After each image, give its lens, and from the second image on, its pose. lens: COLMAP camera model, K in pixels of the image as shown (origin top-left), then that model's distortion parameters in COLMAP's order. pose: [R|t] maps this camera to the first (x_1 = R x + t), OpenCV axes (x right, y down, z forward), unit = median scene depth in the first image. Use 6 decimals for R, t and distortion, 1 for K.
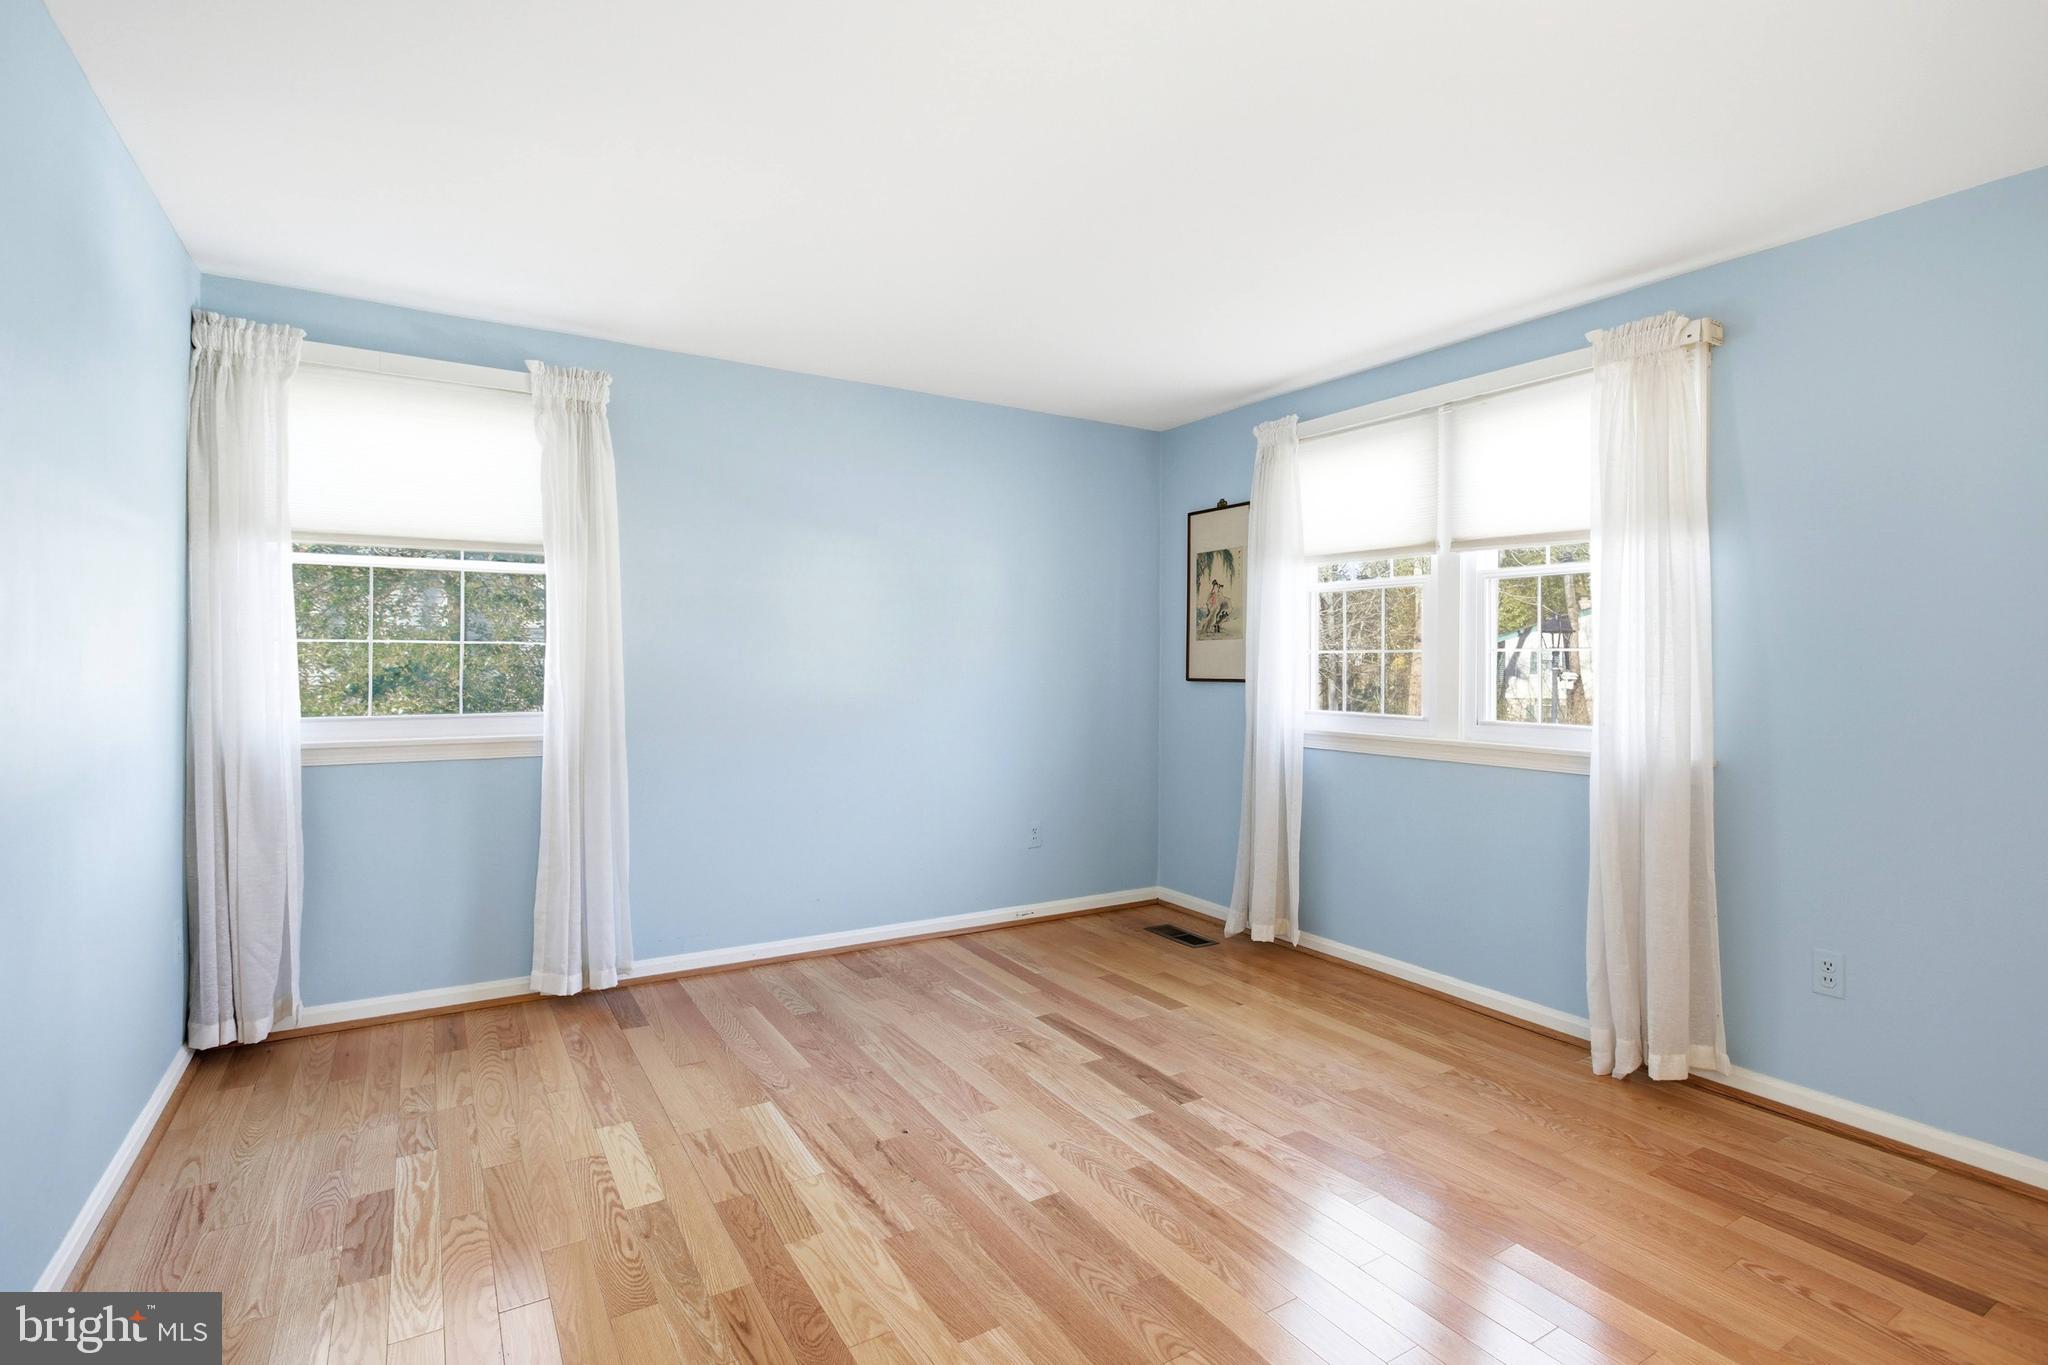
lens RADIAL K [[986.9, 0, 1039.3], [0, 986.9, 668.6], [0, 0, 1]] dist [-0.002964, -0.000523]
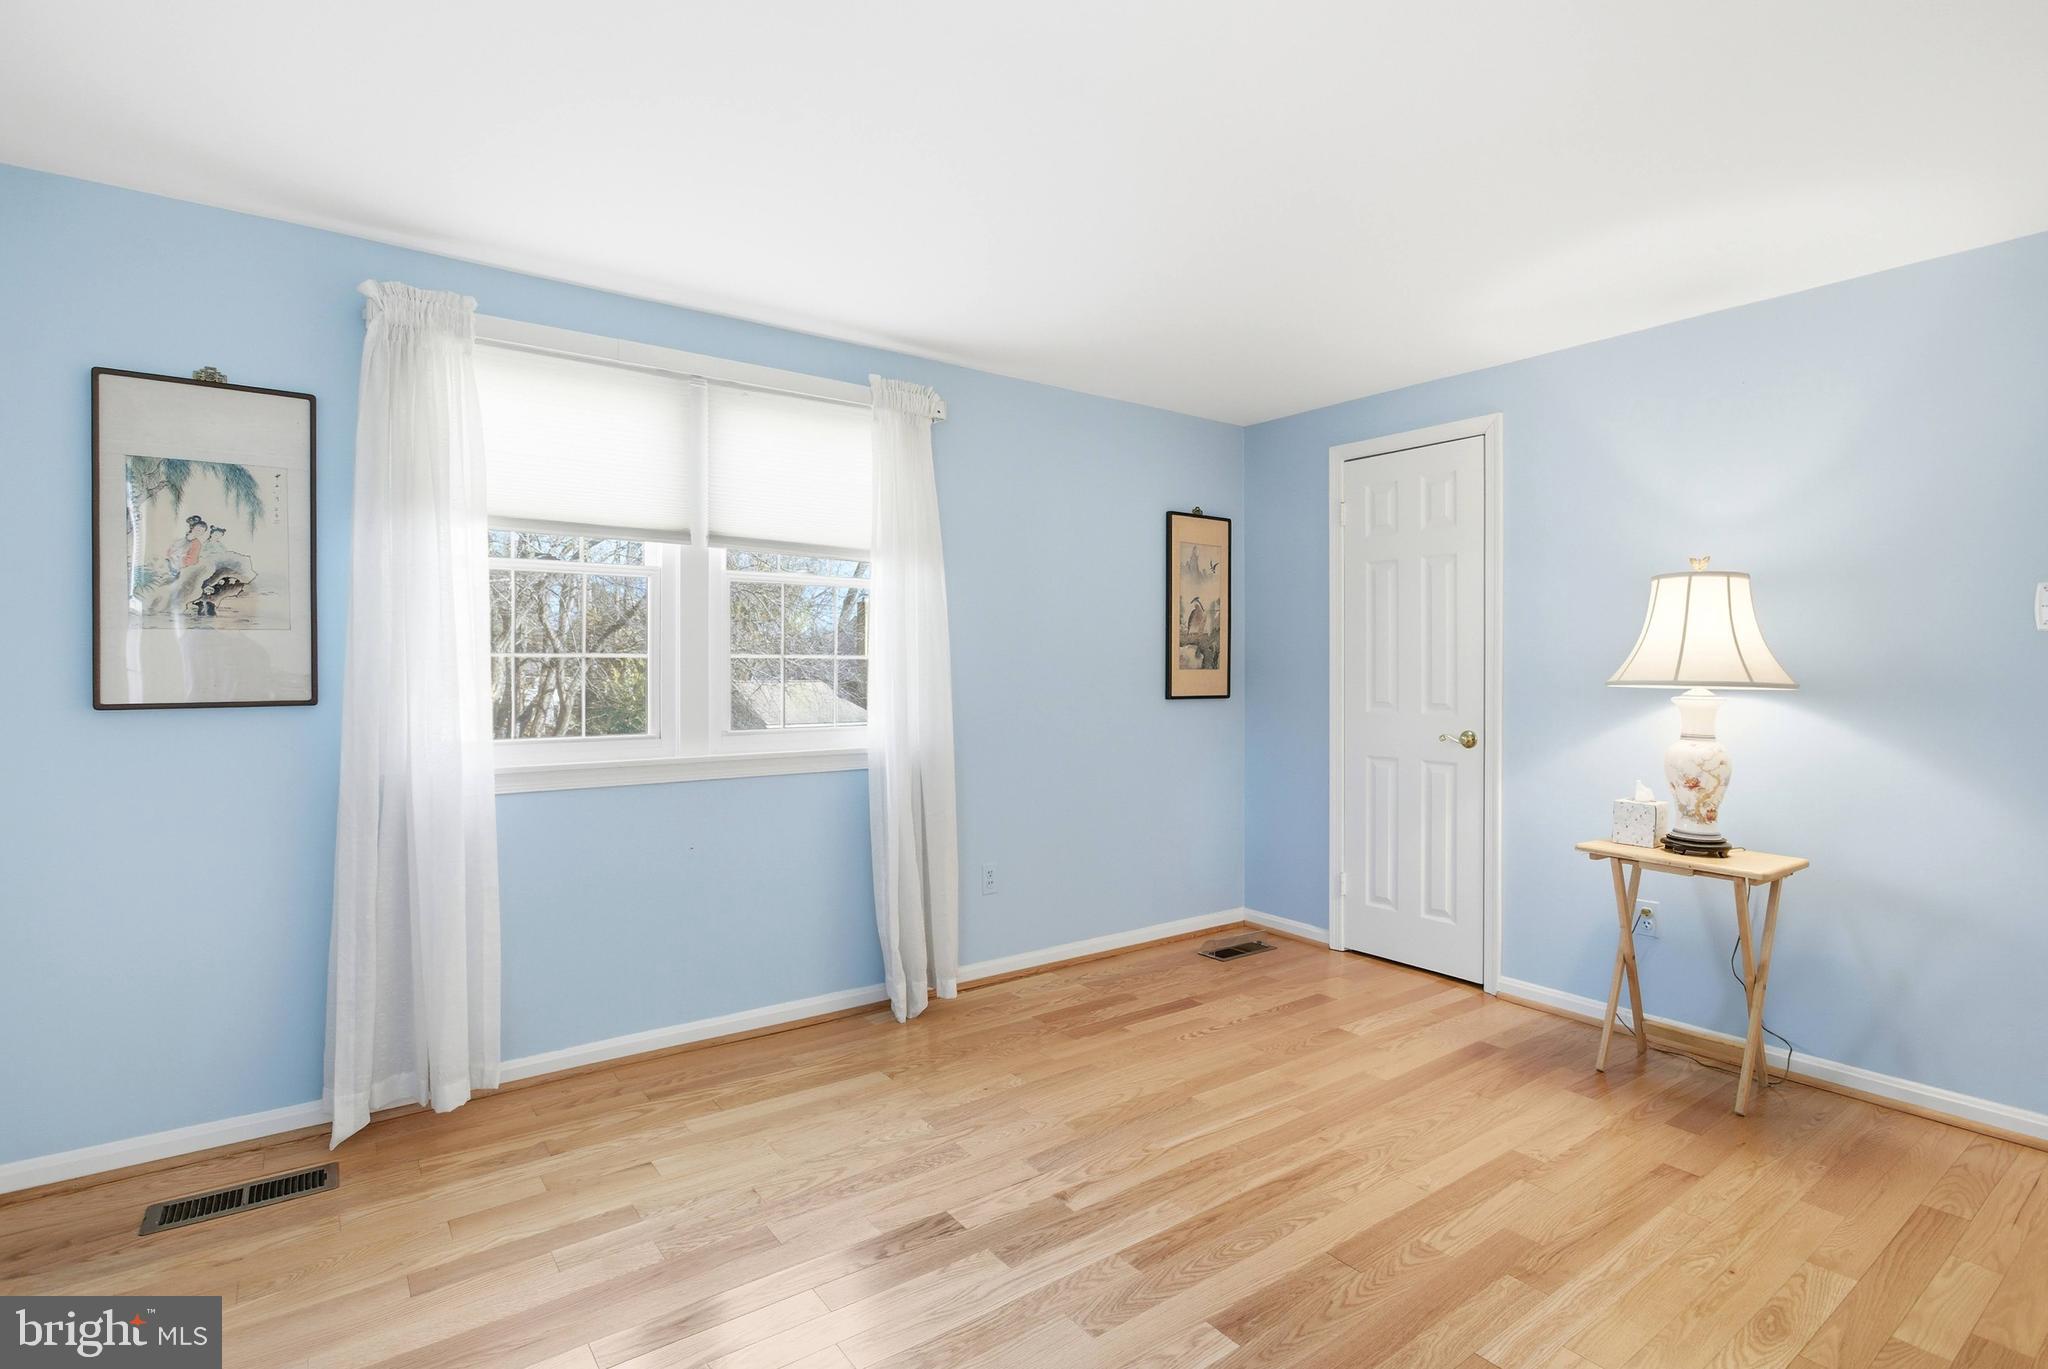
lens RADIAL K [[986.9, 0, 1021.8], [0, 986.9, 688.8], [0, 0, 1]] dist [-0.002964, -0.000523]
pose [[-0.069741, -0.026431, 0.997215, -0.578611], [0.007670, 0.999605, 0.027031, -0.013028], [-0.997536, 0.009534, -0.069511, 0.906971]]
